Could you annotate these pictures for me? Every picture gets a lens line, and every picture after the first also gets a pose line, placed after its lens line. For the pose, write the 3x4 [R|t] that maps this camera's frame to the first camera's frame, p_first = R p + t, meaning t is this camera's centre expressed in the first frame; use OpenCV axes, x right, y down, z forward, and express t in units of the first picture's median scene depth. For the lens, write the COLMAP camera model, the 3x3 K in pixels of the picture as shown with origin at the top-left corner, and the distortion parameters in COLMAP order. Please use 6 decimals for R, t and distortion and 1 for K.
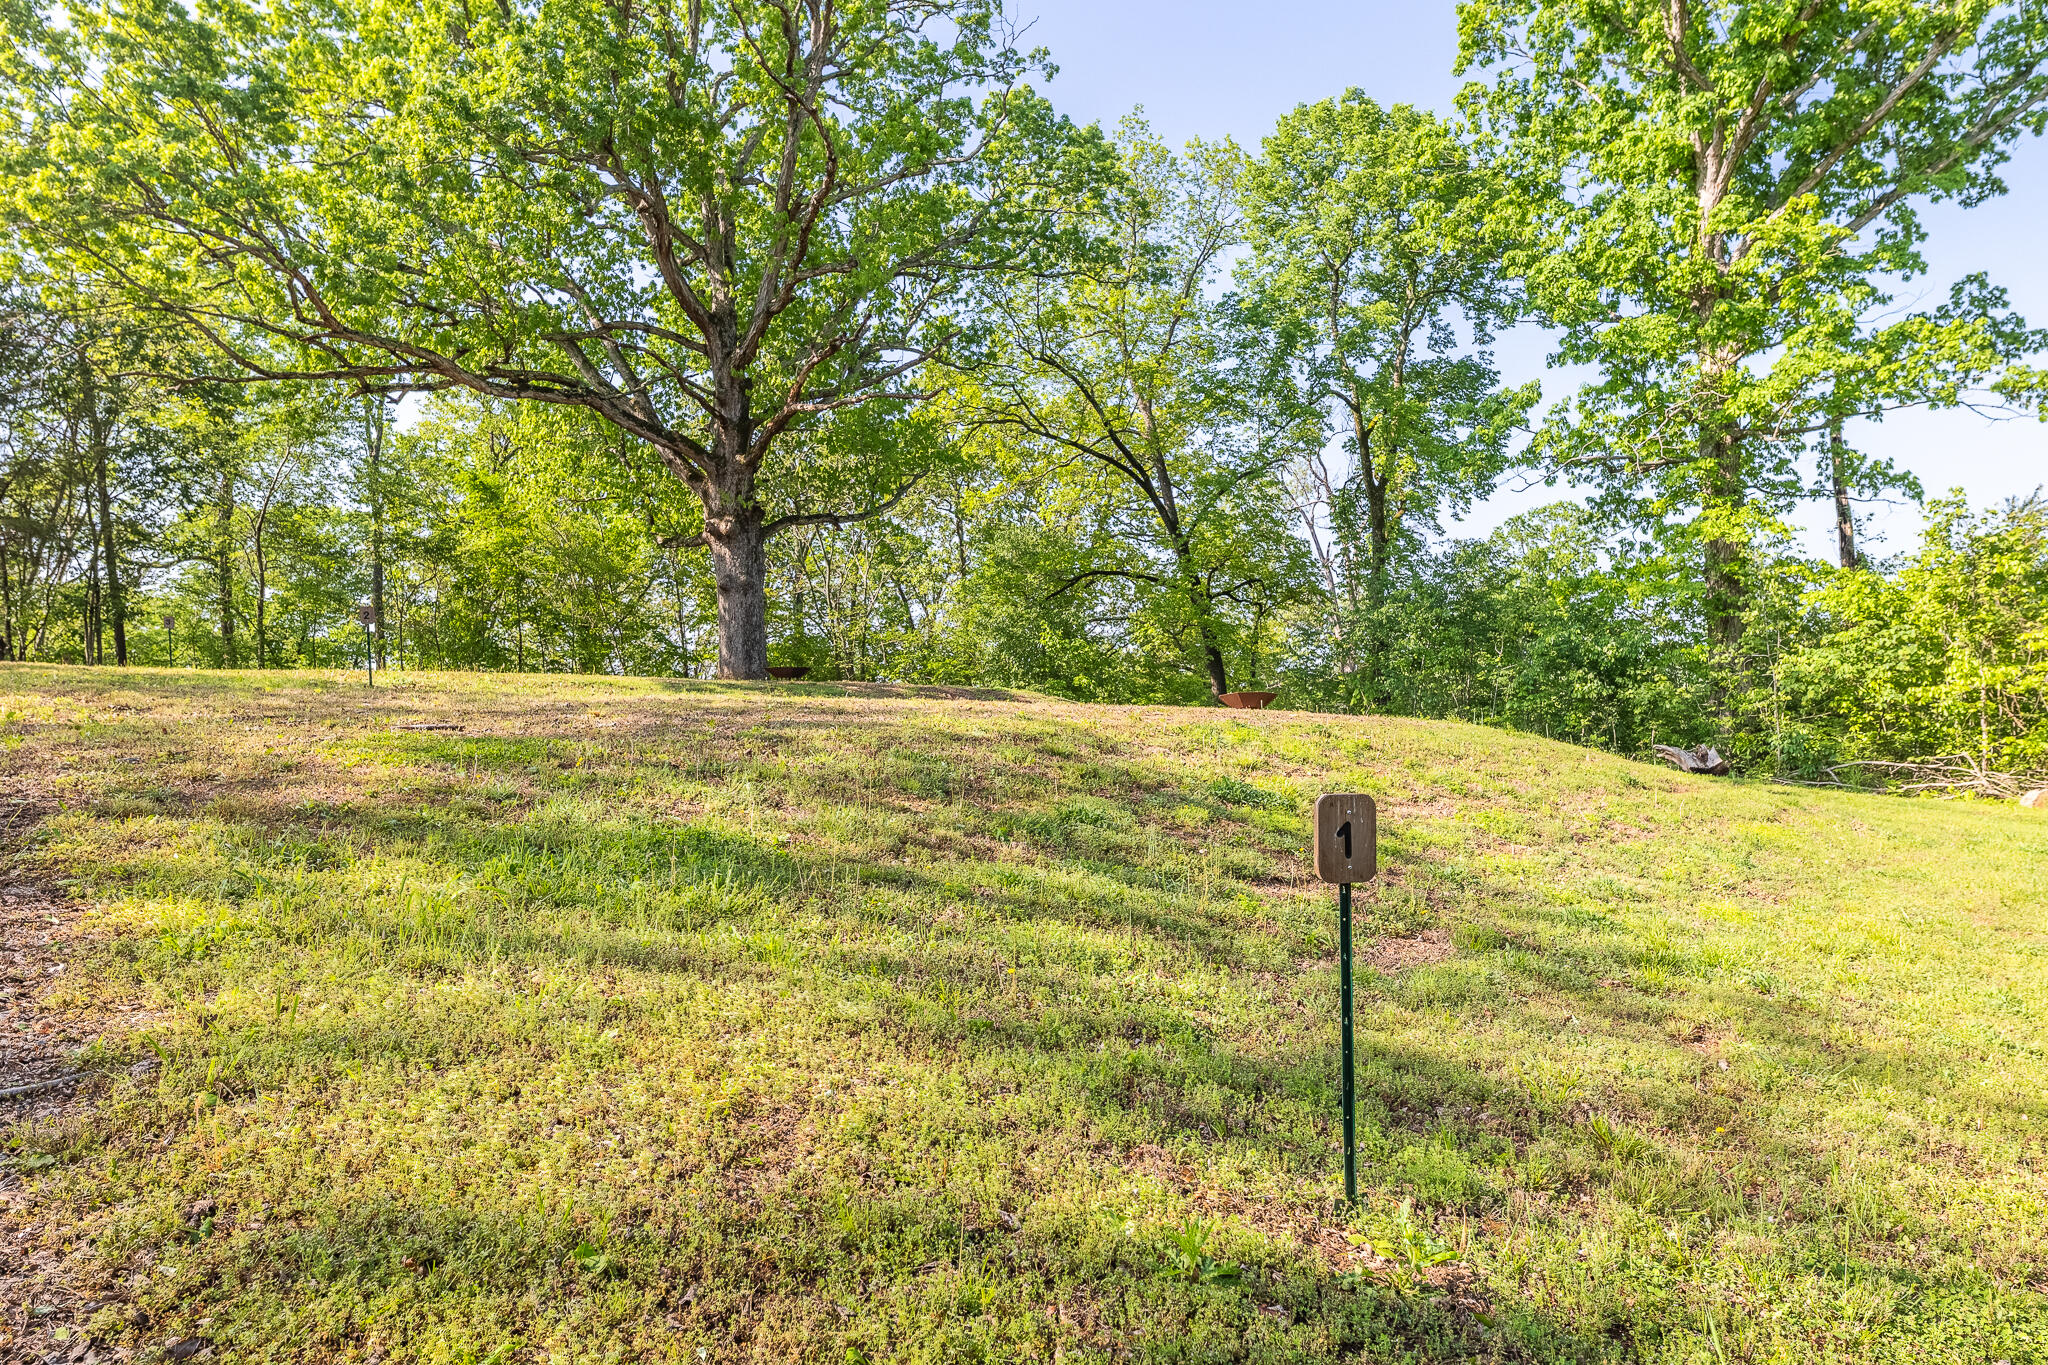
lens RADIAL K [[1233.0, 0, 1027.7], [0, 1233.0, 688.4], [0, 0, 1]] dist [-0.007356, -0.001500]
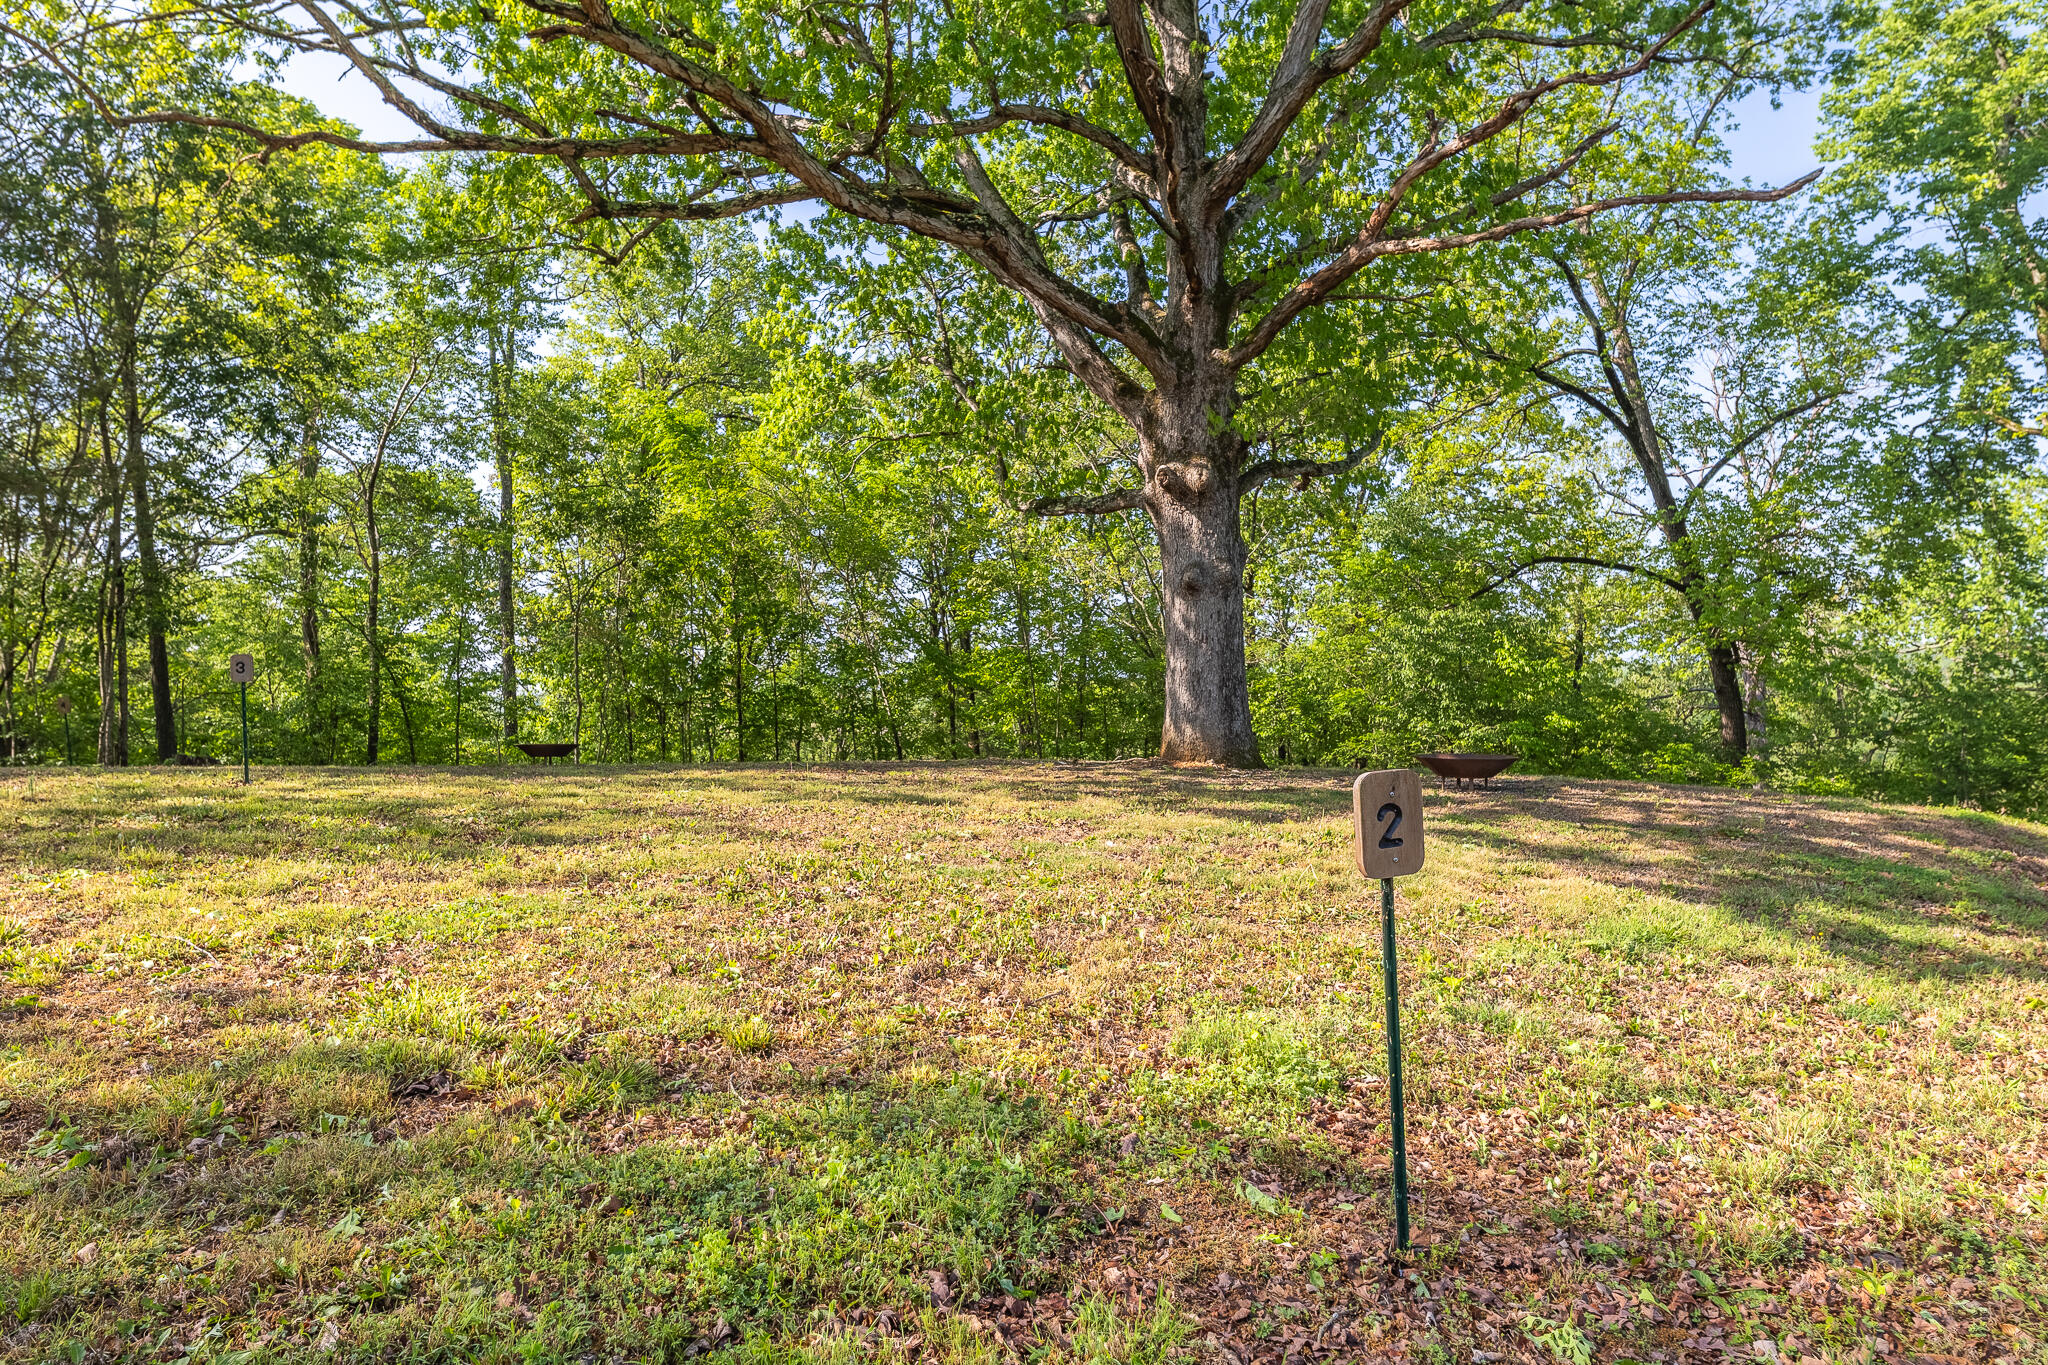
lens RADIAL K [[1275.7, 0, 1015.0], [0, 1275.7, 688.3], [0, 0, 1]] dist [-0.003407, 0.003218]
pose [[0.998172, 0.013514, -0.058901, -0.285060], [-0.013028, 0.999878, 0.008617, -0.037676], [0.059011, -0.007834, 0.998227, 0.404591]]
